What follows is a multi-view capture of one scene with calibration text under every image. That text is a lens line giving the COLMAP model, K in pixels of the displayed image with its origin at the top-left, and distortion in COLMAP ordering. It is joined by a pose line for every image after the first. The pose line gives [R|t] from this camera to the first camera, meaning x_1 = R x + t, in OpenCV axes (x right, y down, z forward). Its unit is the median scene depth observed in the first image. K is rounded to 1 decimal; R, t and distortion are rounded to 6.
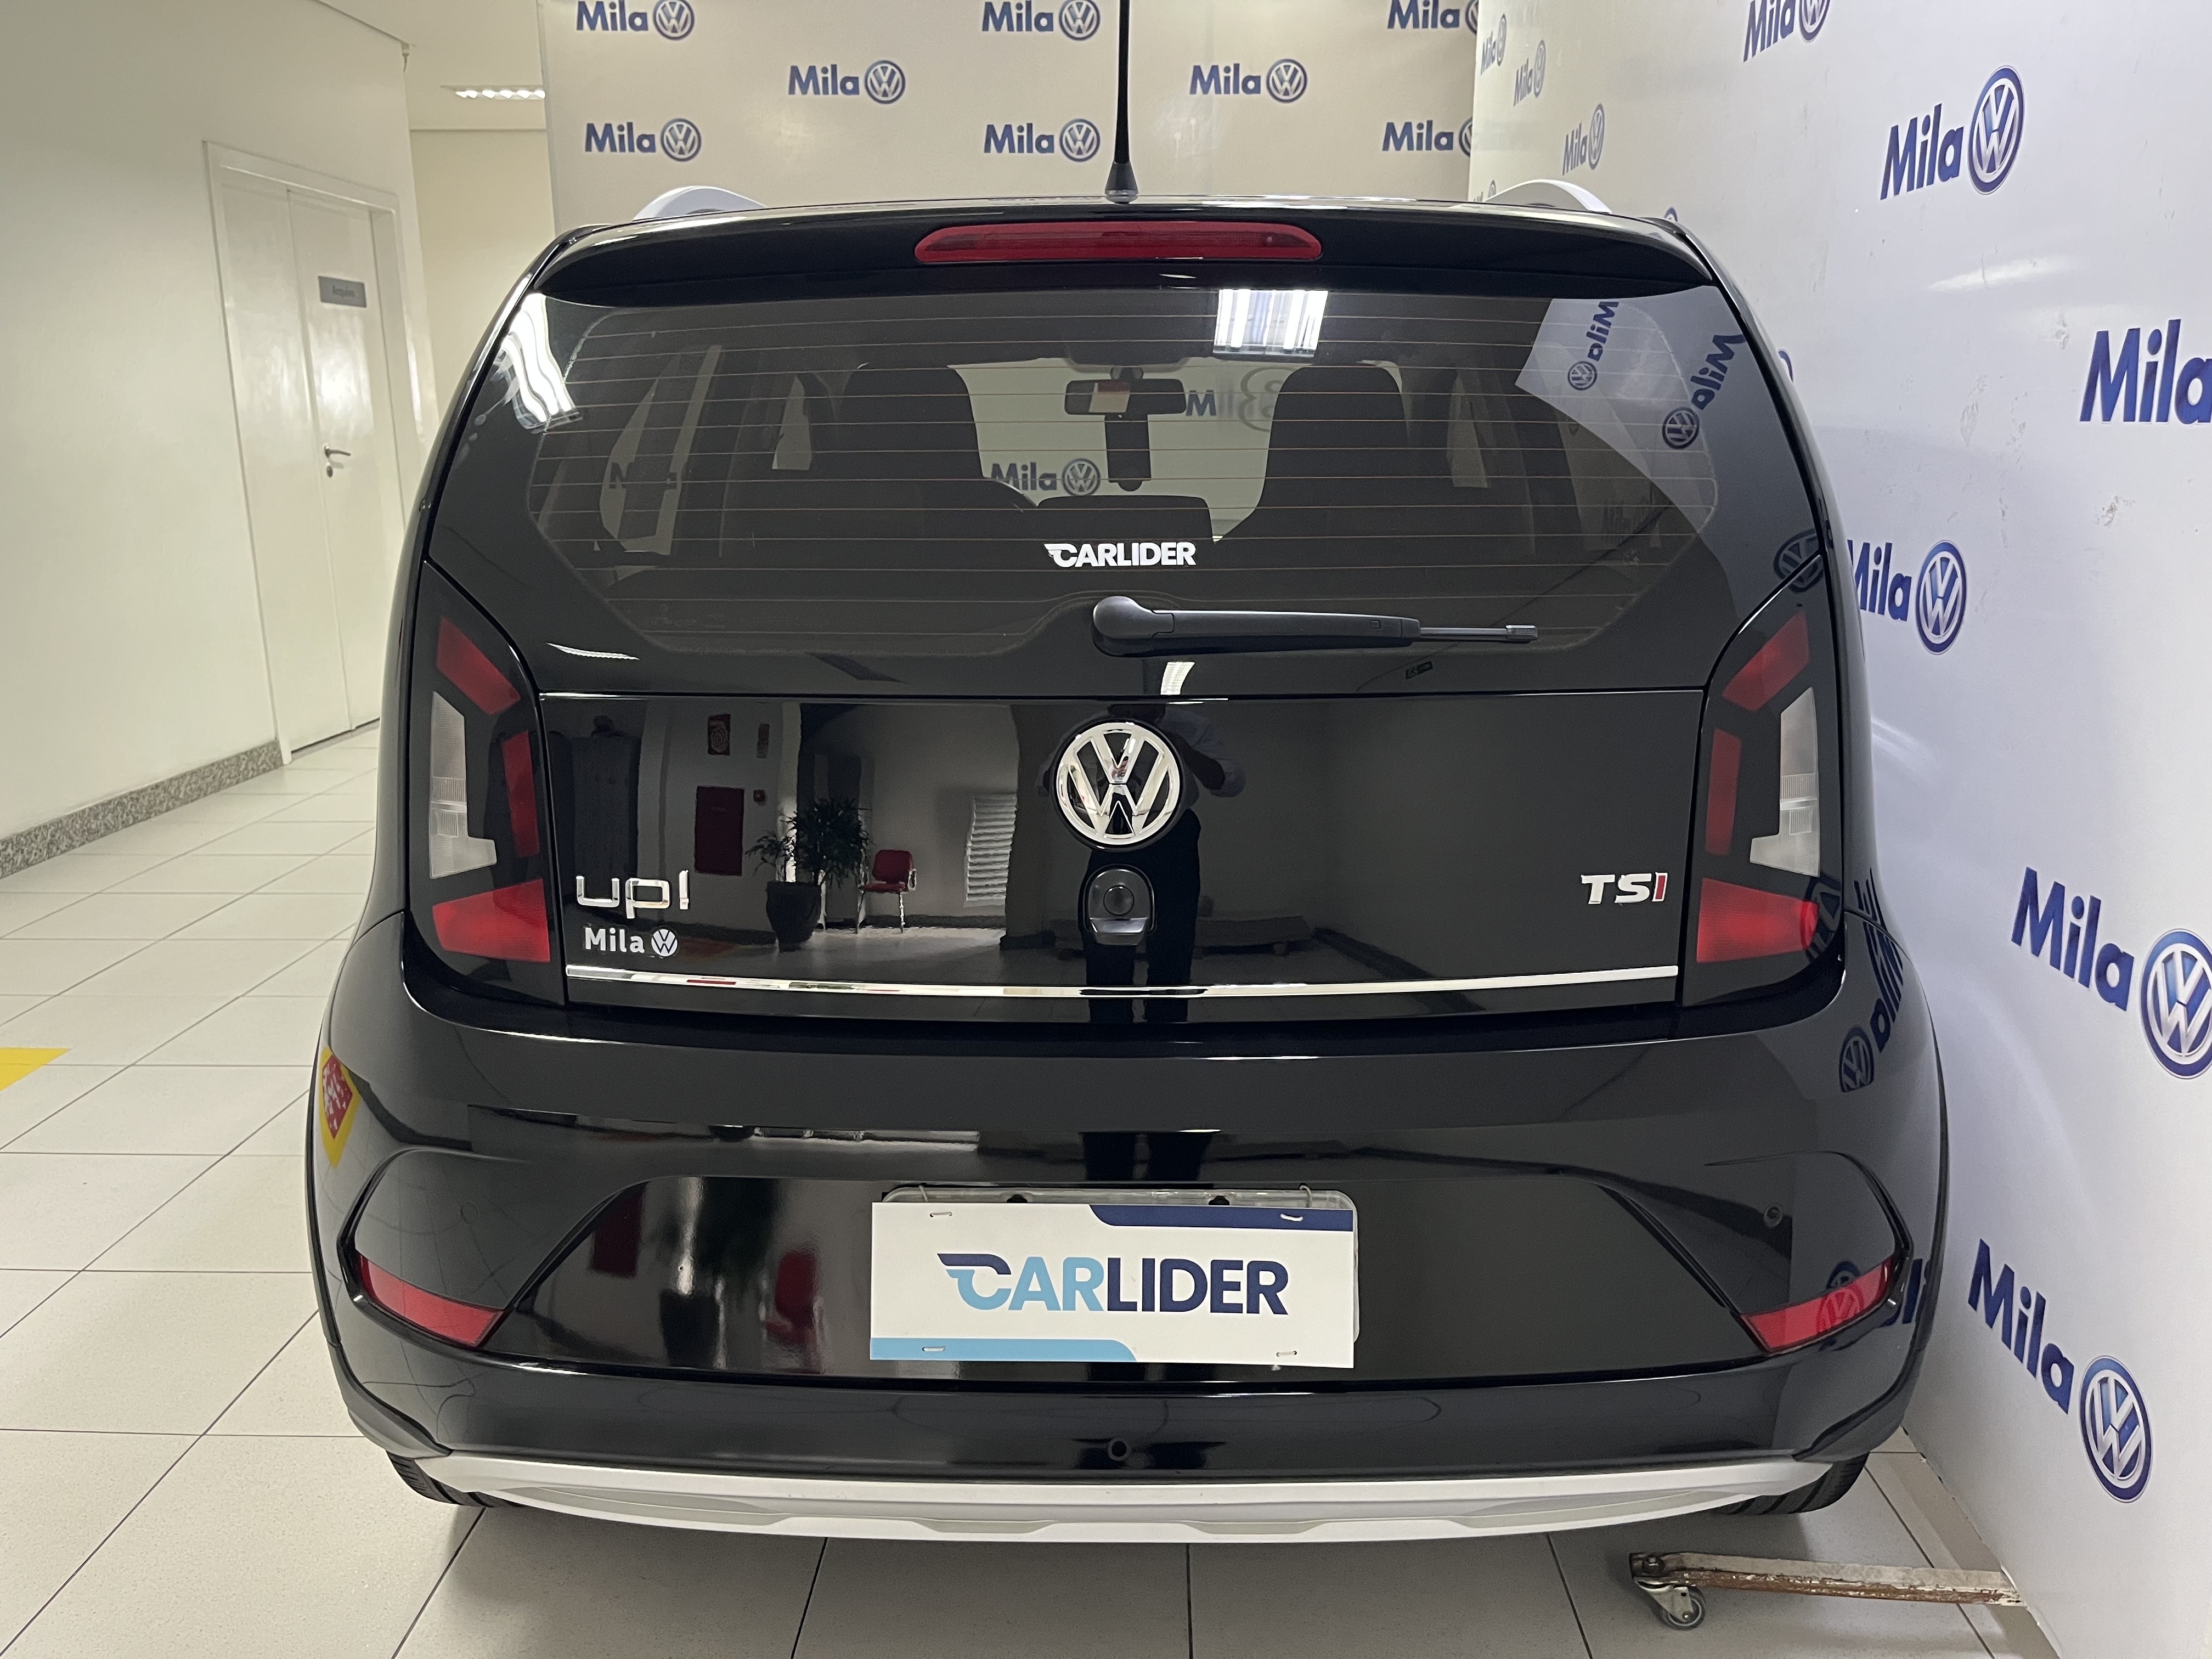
lens RADIAL K [[1694.5, 0, 1112.8], [0, 1694.5, 834.5], [0, 0, 1]] dist [0.023333, -0.059890]
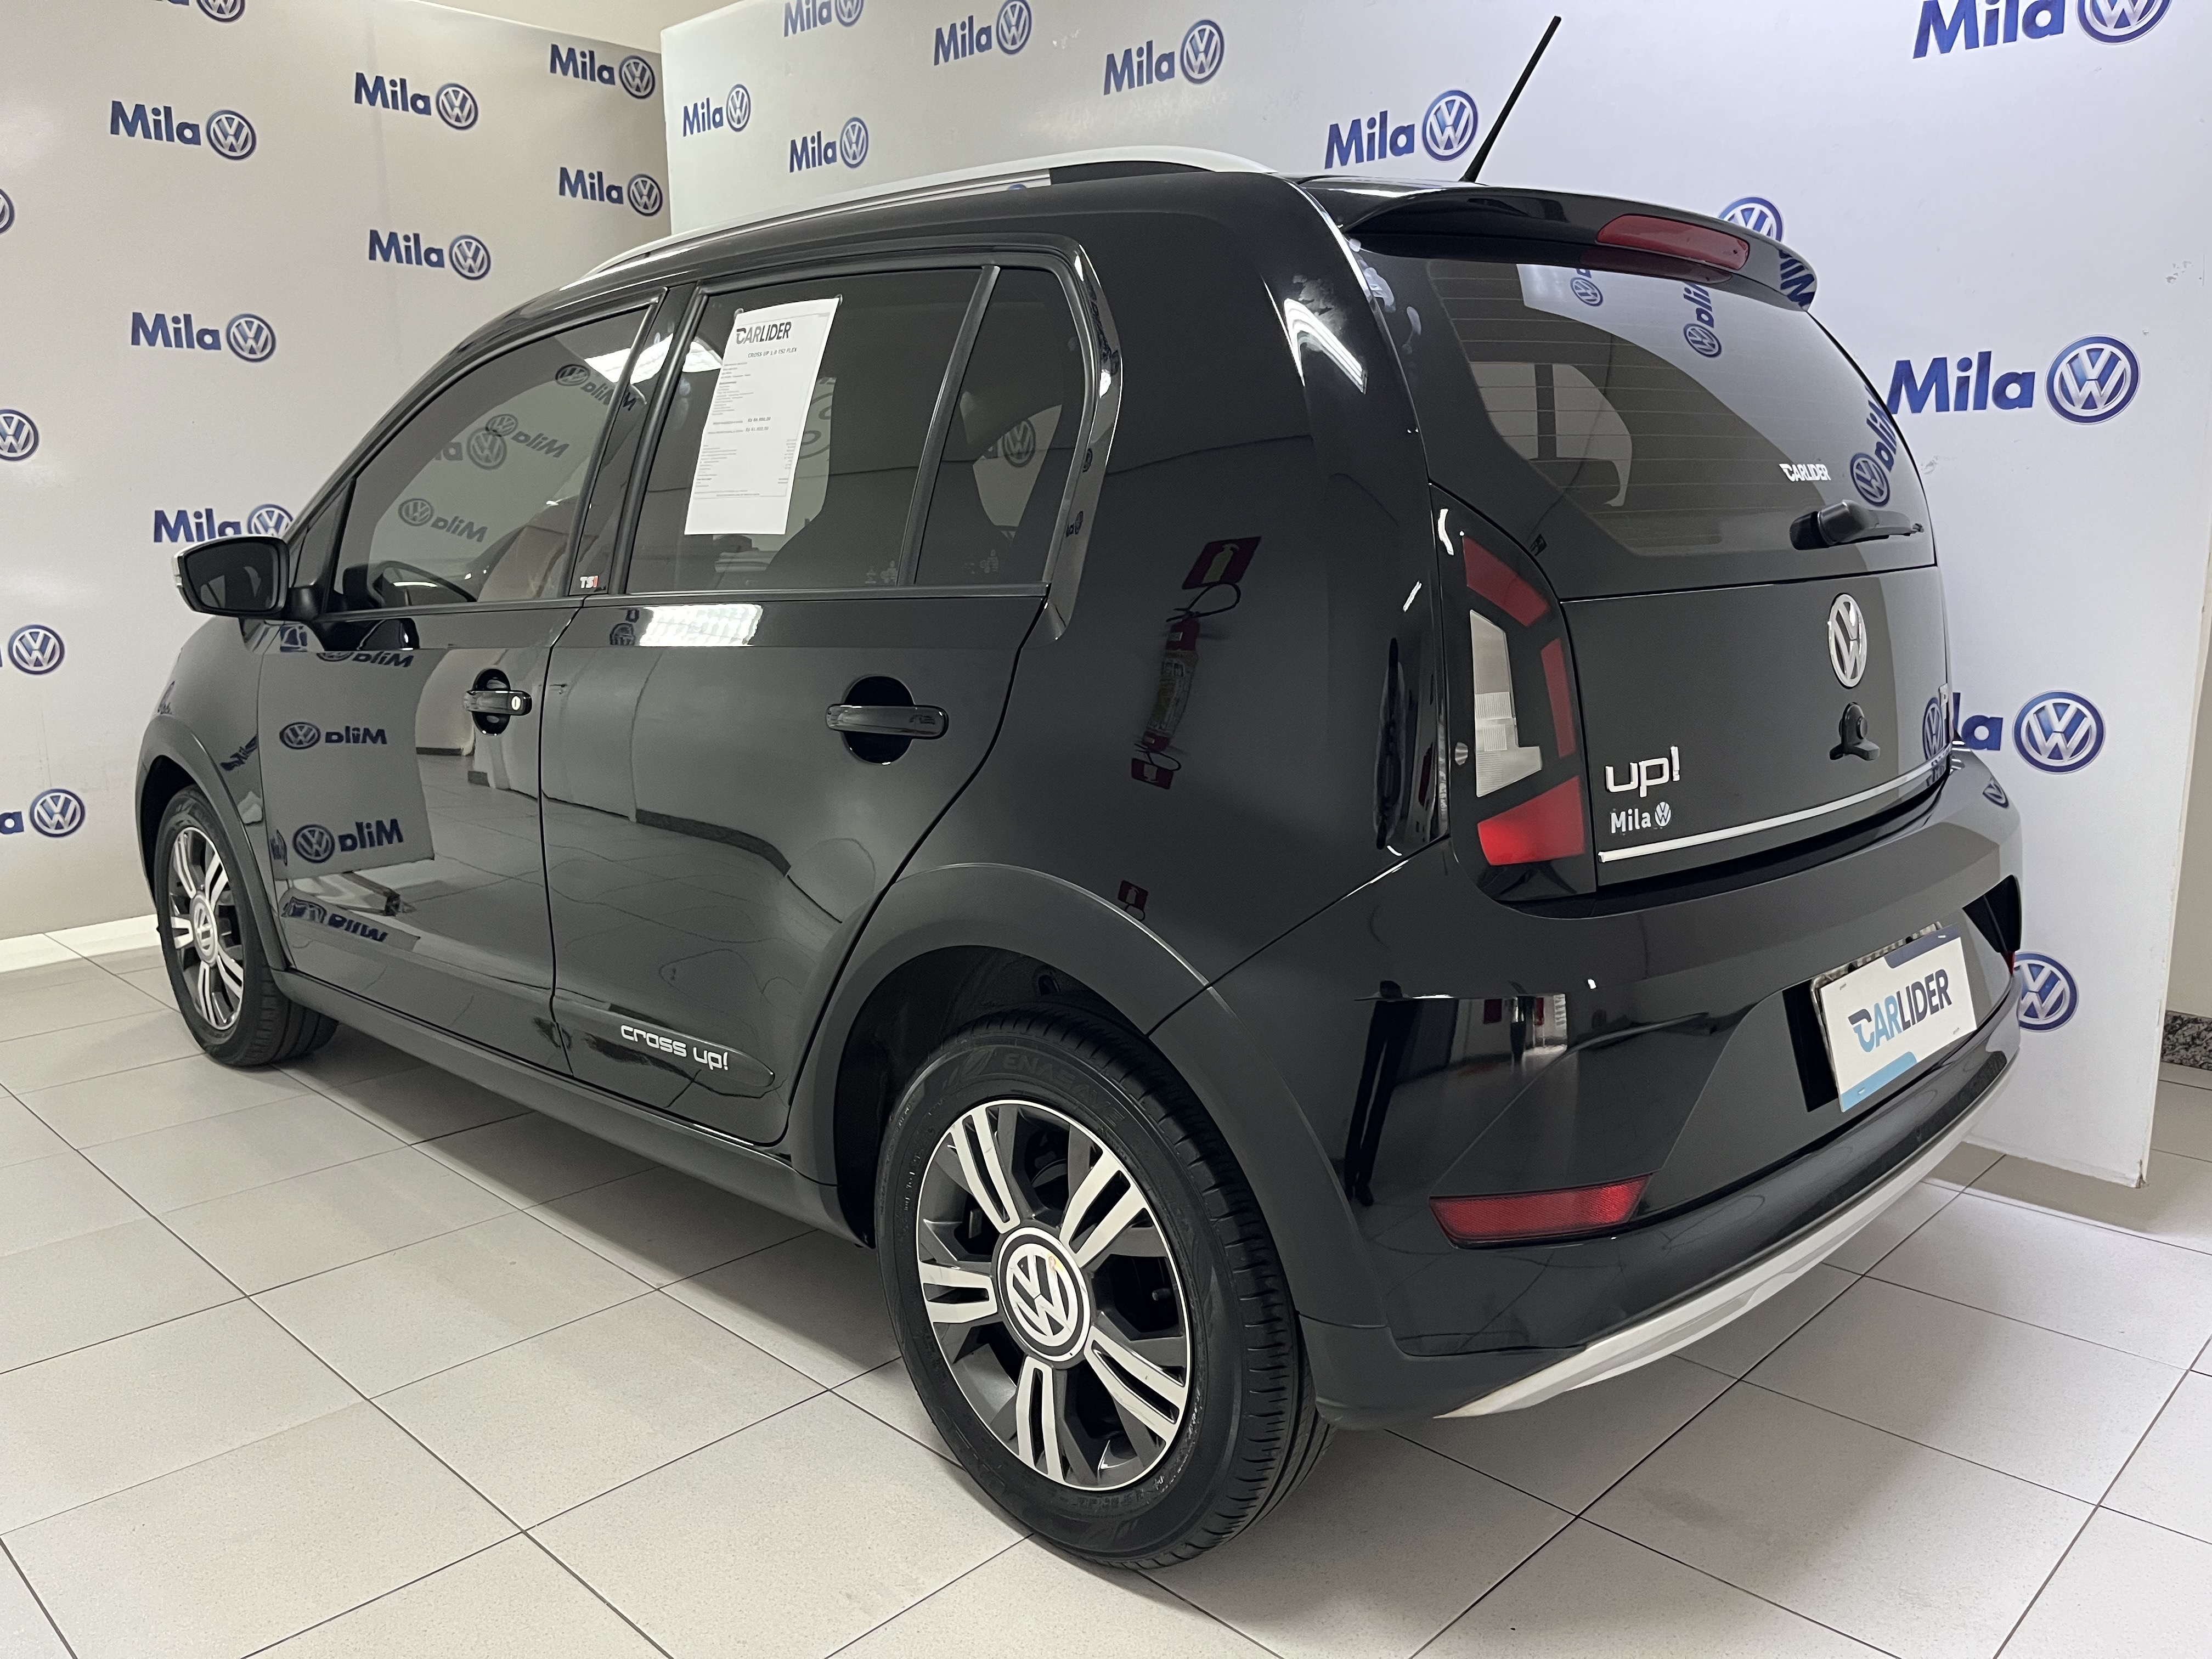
lens RADIAL K [[1699.8, 0, 1100.8], [0, 1699.8, 840.2], [0, 0, 1]] dist [0.026661, 0.003603]
pose [[0.681013, -0.144259, 0.717921, -1.342531], [0.183785, 0.982694, 0.023126, -0.014319], [-0.708833, 0.116193, 0.695741, 0.479139]]
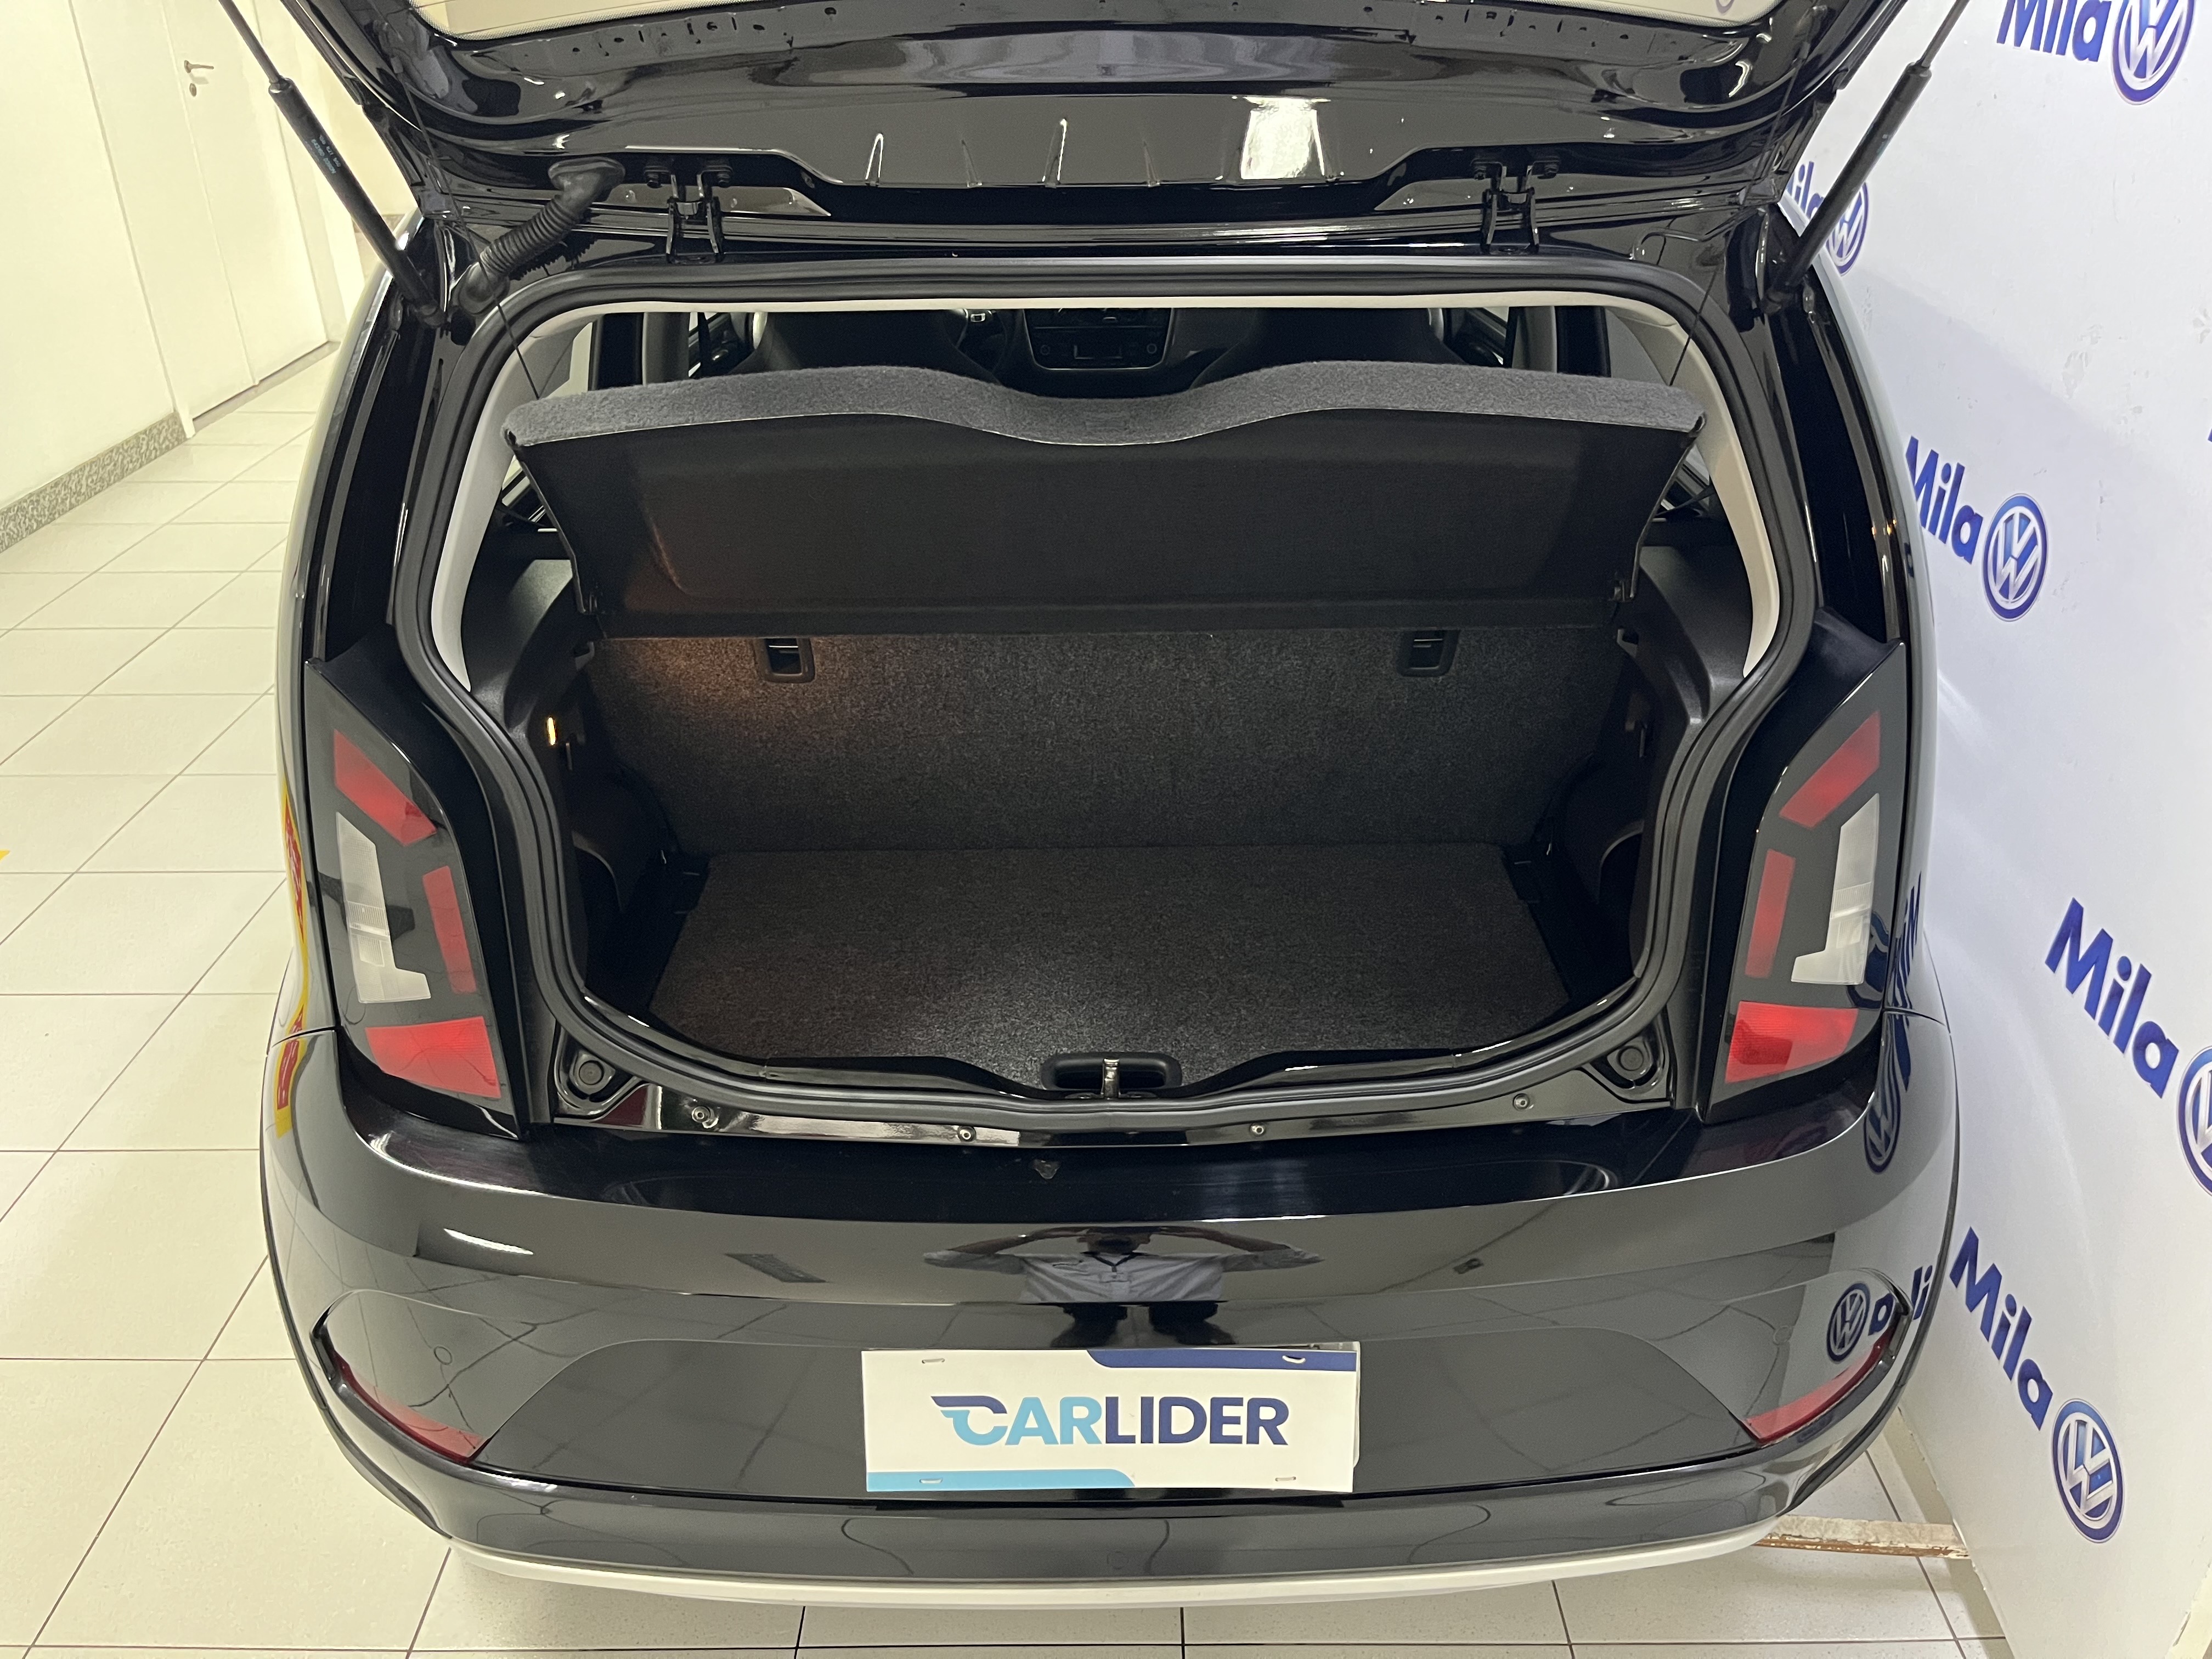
lens RADIAL K [[1694.5, 0, 1111.7], [0, 1694.5, 840.7], [0, 0, 1]] dist [0.023333, -0.059890]
pose [[0.999689, -0.014439, 0.020318, -0.014221], [0.008463, 0.963329, 0.268191, -0.314189], [-0.023446, -0.267936, 0.963151, 0.137138]]
